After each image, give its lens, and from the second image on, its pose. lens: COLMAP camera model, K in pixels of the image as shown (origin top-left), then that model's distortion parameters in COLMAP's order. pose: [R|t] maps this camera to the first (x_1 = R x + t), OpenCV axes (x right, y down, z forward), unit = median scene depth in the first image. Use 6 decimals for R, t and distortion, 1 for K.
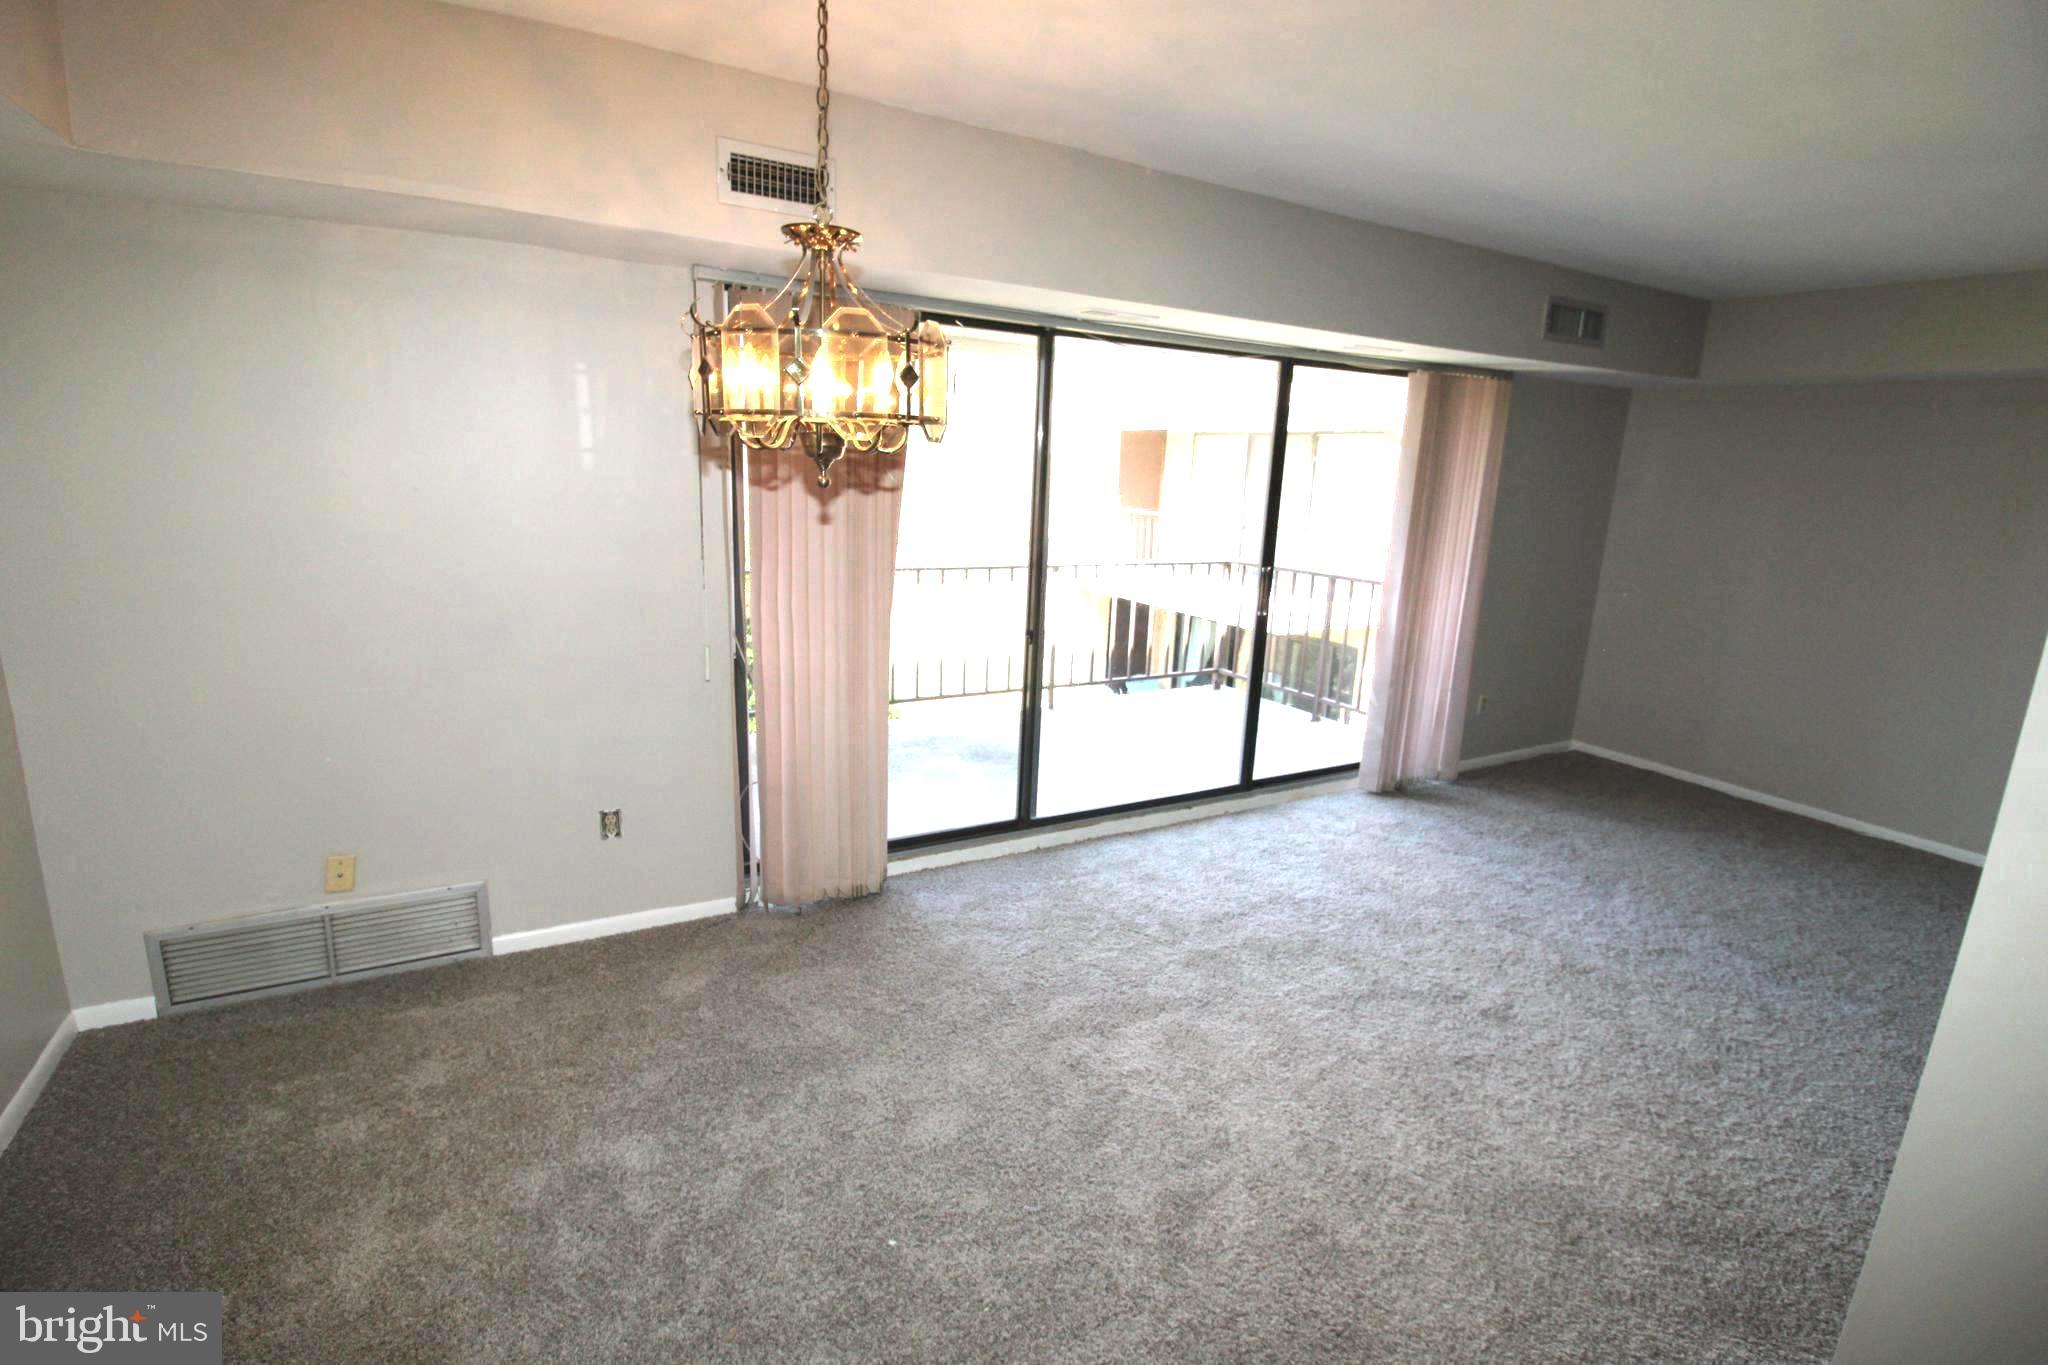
lens RADIAL K [[954.5, 0, 1030.0], [0, 954.5, 675.9], [0, 0, 1]] dist [0.001728, -0.013963]
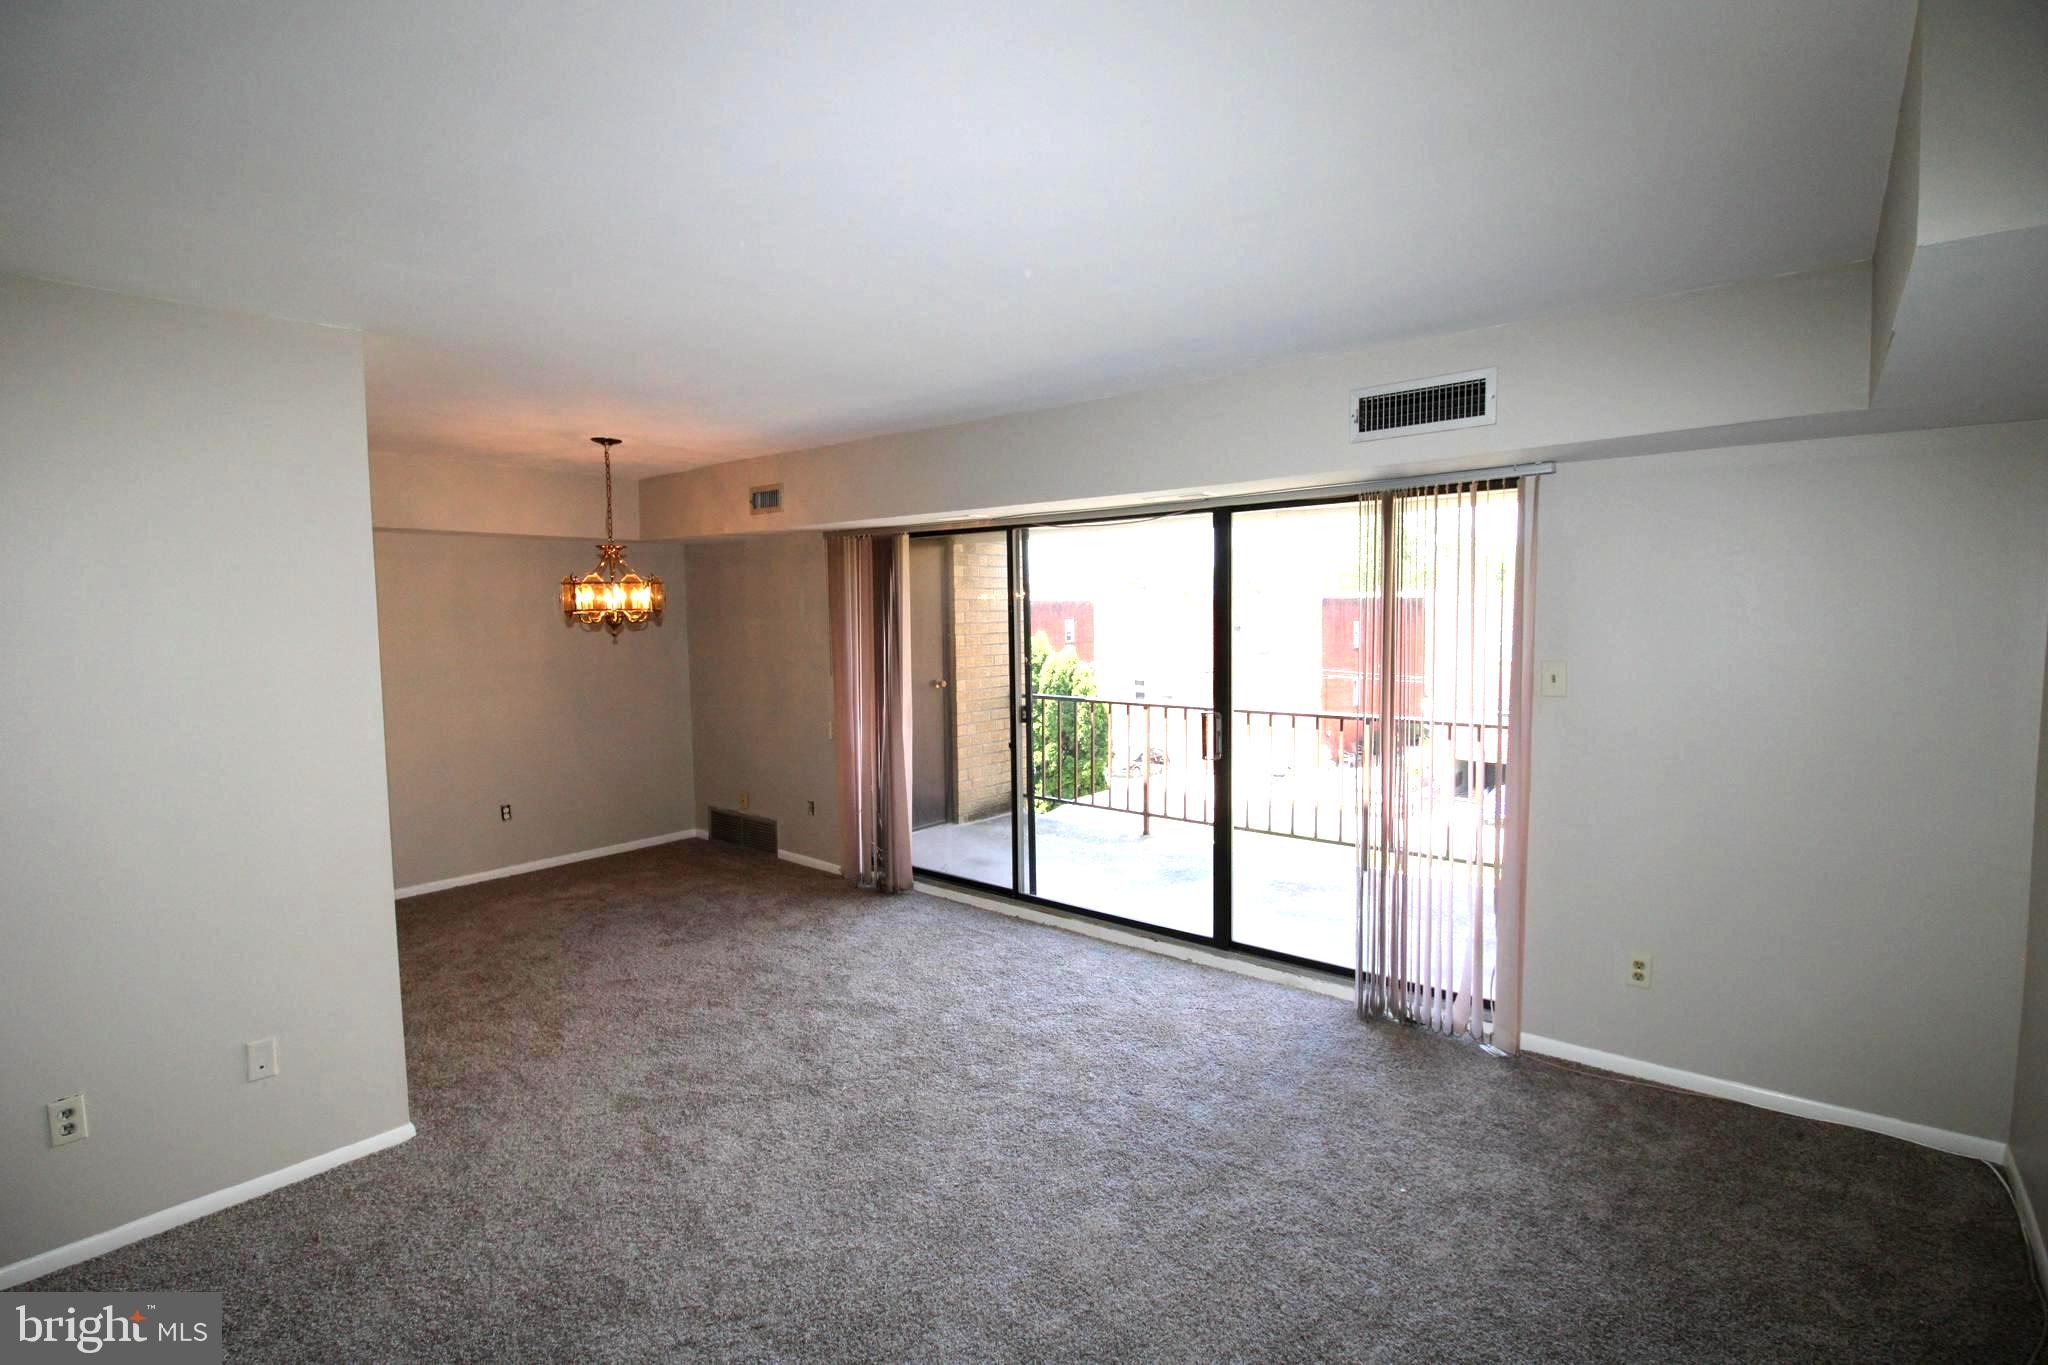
lens RADIAL K [[954.5, 0, 1030.0], [0, 954.5, 675.9], [0, 0, 1]] dist [0.001728, -0.013963]
pose [[0.371183, 0.023063, -0.928273, 1.129191], [-0.181764, 0.982156, -0.048279, -0.071481], [0.910596, 0.186647, 0.368752, 0.469991]]
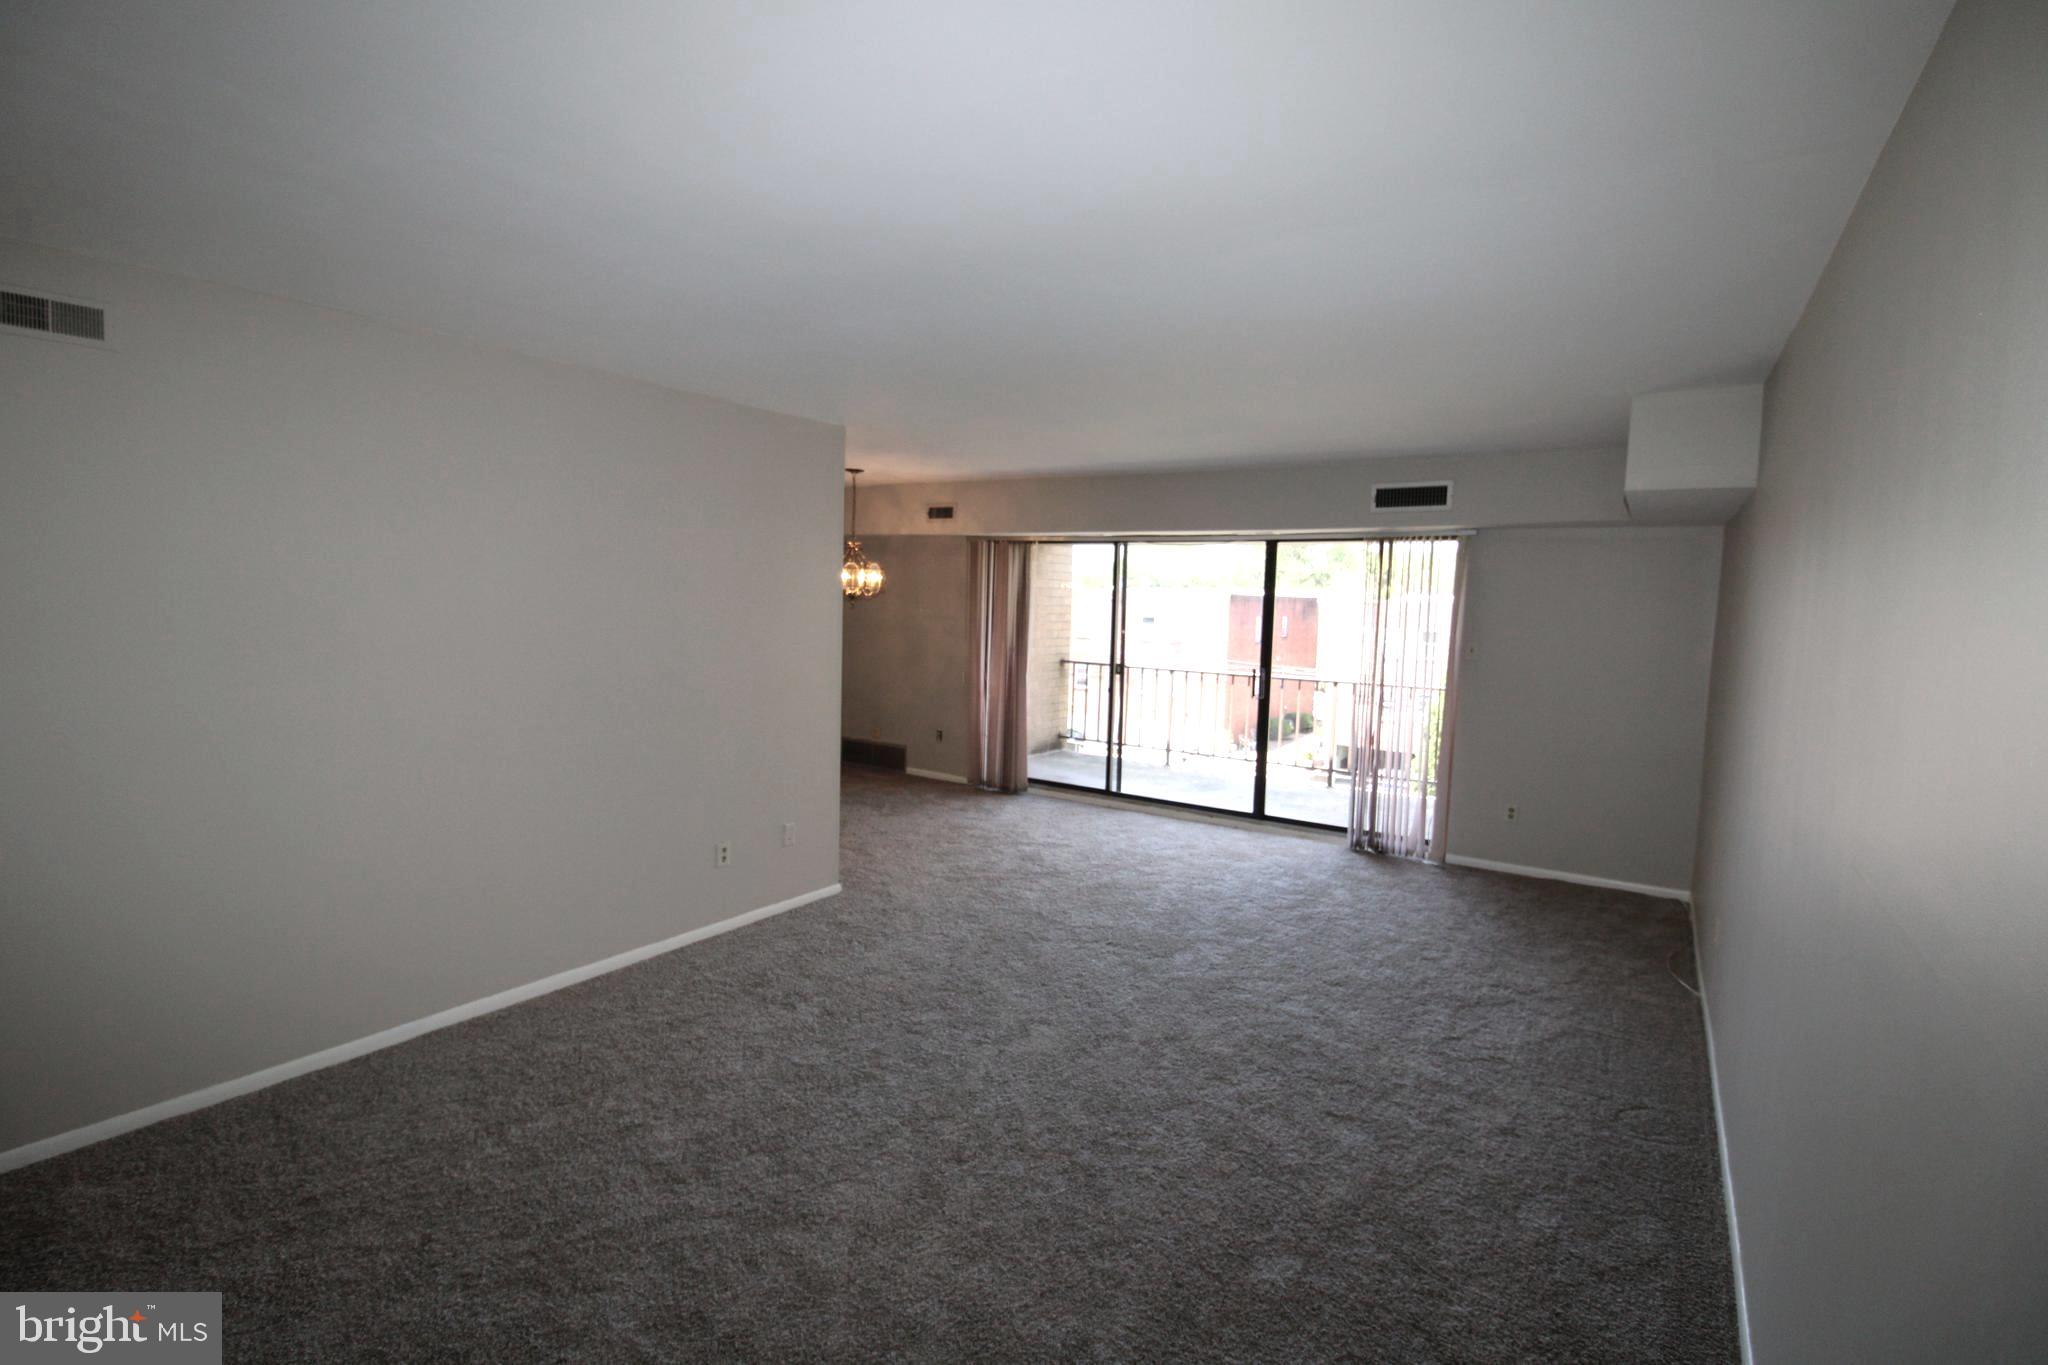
lens RADIAL K [[945.8, 0, 1024.0], [0, 945.8, 682.5], [0, 0, 1]] dist [-0.014908, -0.000314]
pose [[0.462214, 0.056591, -0.884961, 1.478272], [-0.207874, 0.977069, -0.046092, 0.061195], [0.862060, 0.205265, 0.463378, -0.040956]]
